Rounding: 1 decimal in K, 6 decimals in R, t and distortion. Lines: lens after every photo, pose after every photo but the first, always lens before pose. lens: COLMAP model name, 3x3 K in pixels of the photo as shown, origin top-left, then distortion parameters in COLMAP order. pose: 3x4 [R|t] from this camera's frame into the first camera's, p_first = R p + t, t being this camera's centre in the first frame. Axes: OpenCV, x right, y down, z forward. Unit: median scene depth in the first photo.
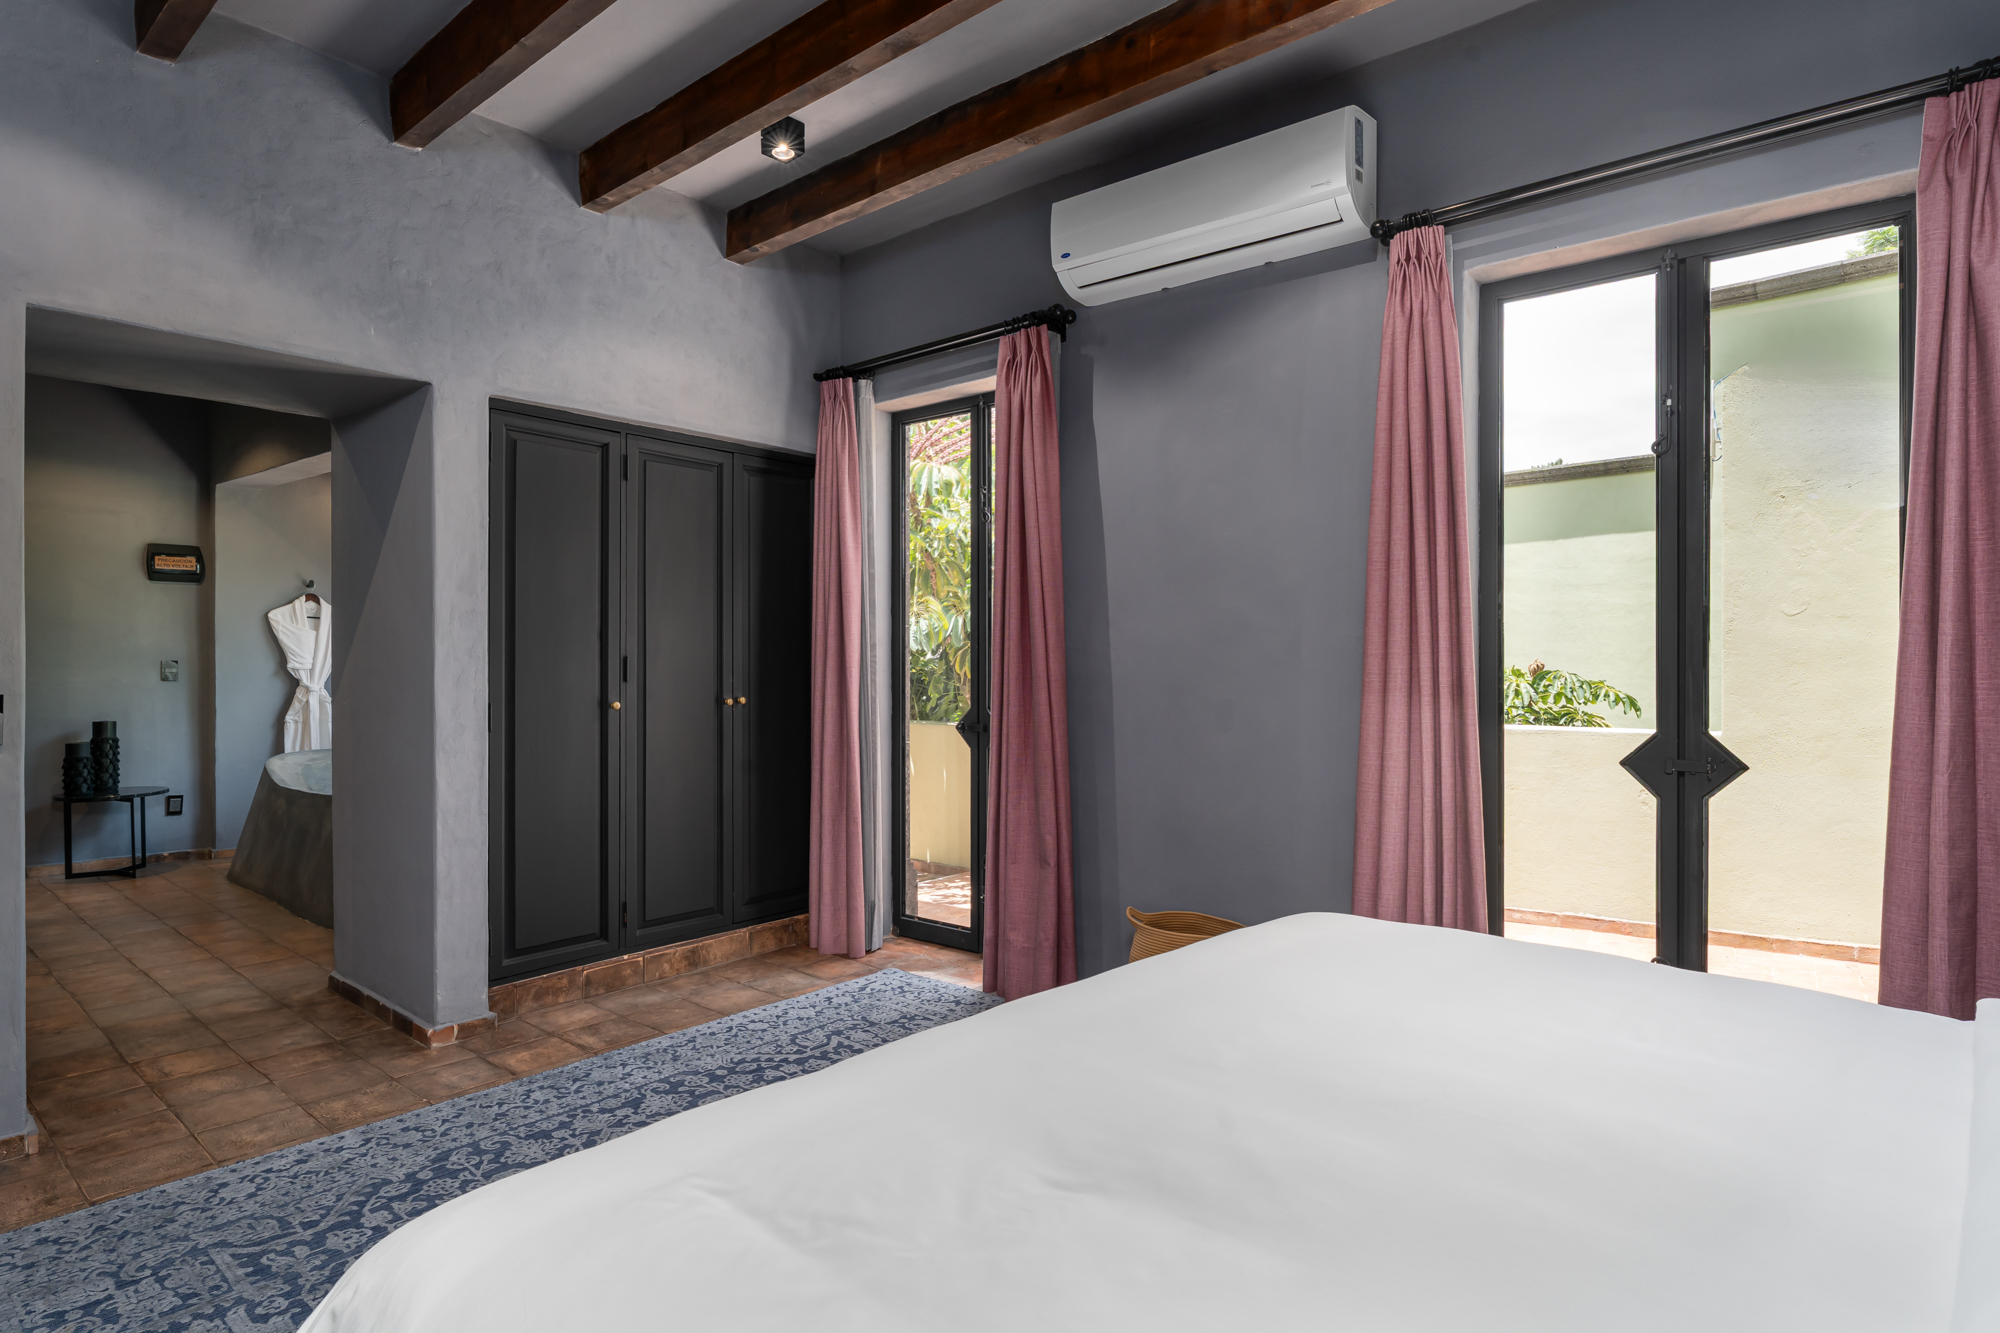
lens RADIAL K [[1072.2, 0, 1000.0], [0, 1072.2, 666.5], [0, 0, 1]] dist [0.012787, -0.000434]
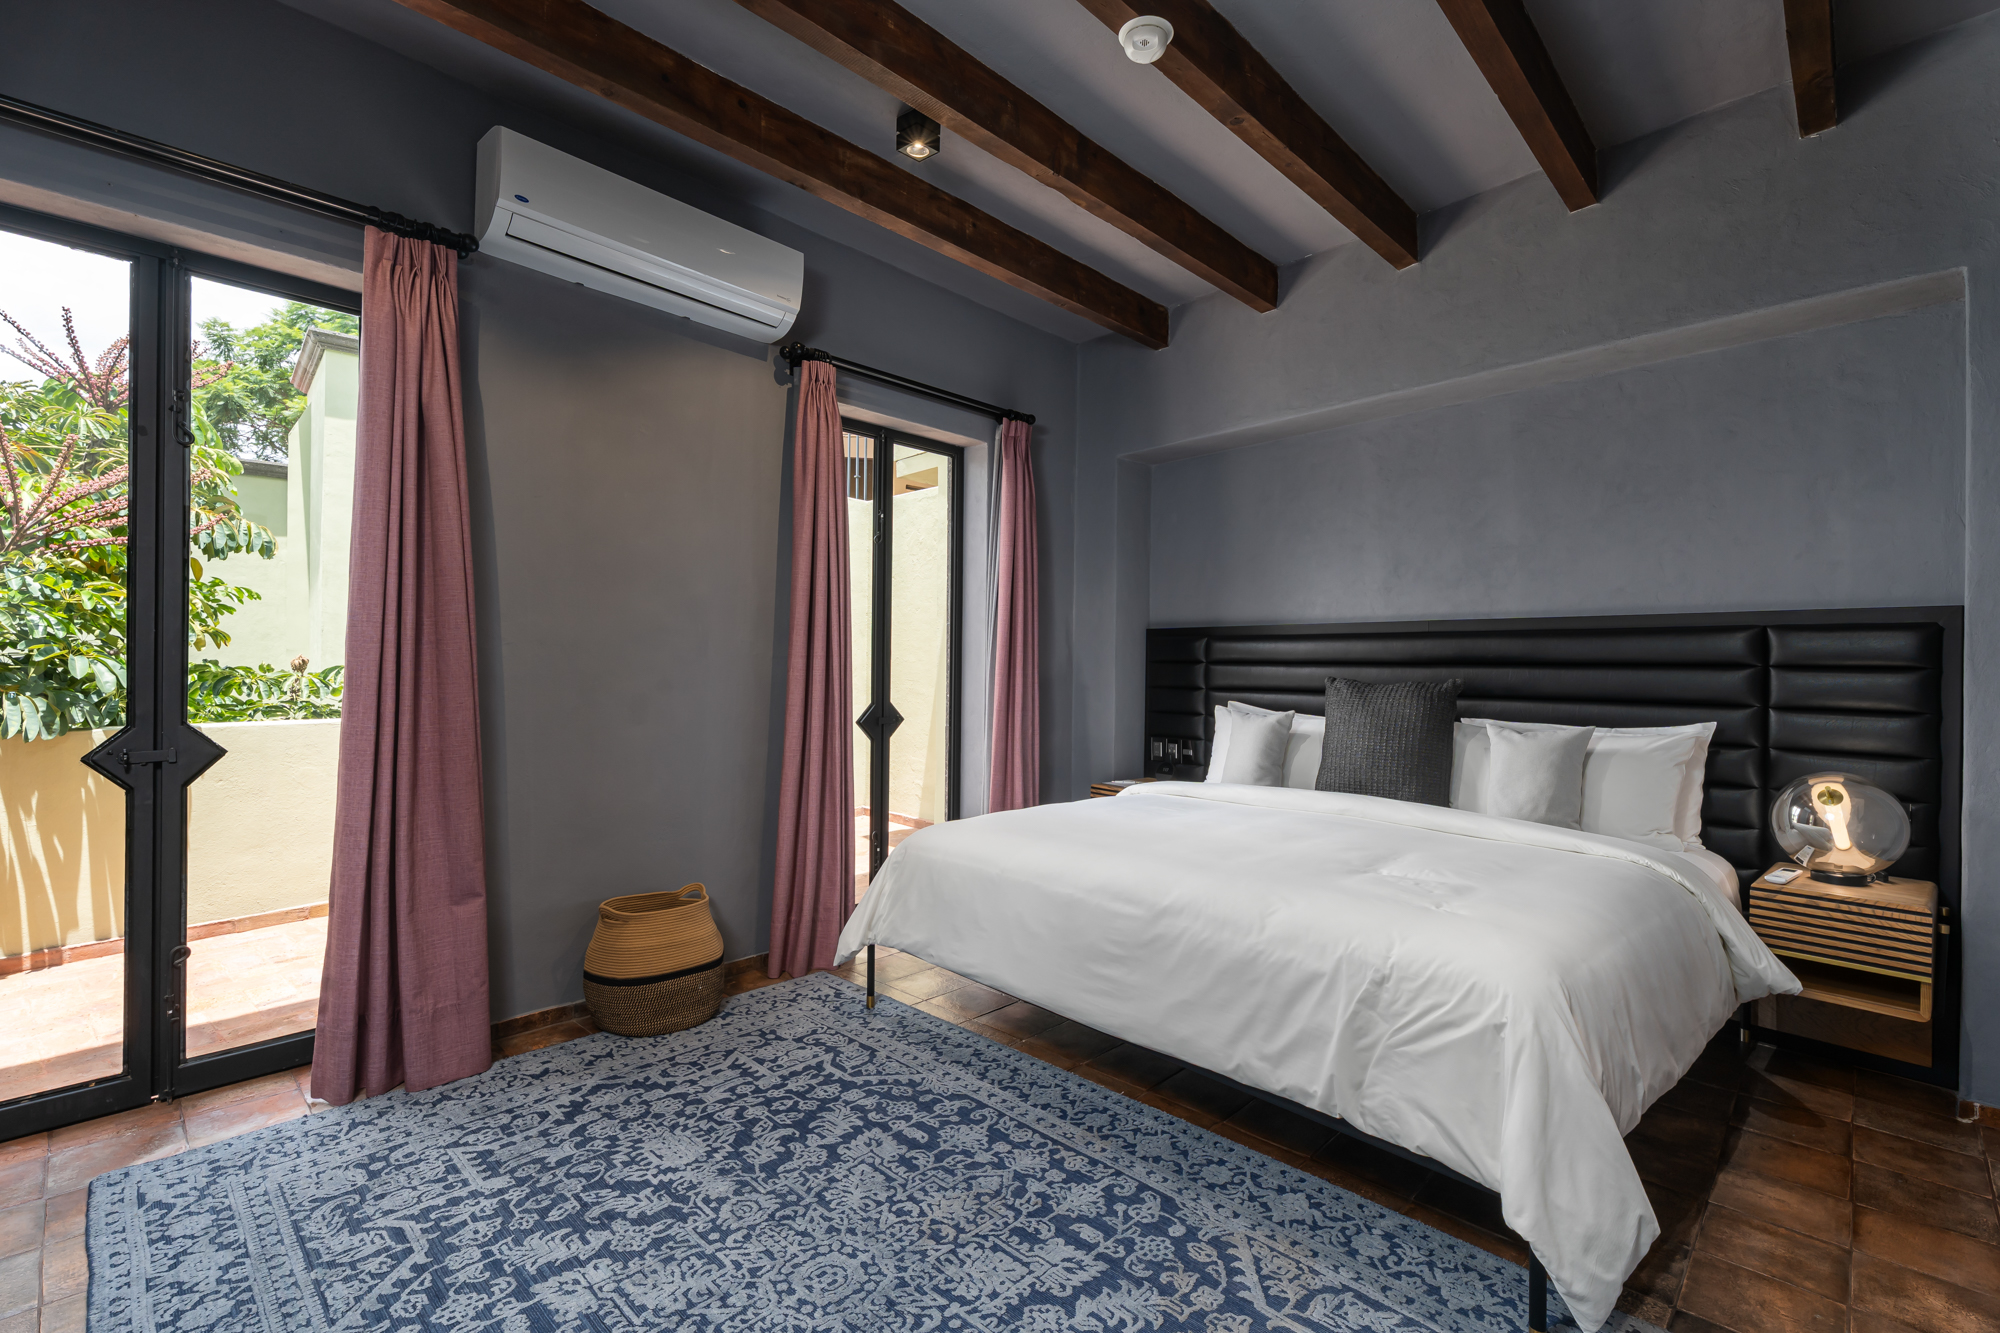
lens RADIAL K [[902.0, 0, 1000.0], [0, 902.0, 666.5], [0, 0, 1]] dist [-0.002032, 0.000144]
pose [[0.054220, -0.001597, 0.998528, -0.675709], [-0.006050, 0.999980, 0.001928, -0.001218], [-0.998511, -0.006145, 0.054209, 0.578404]]
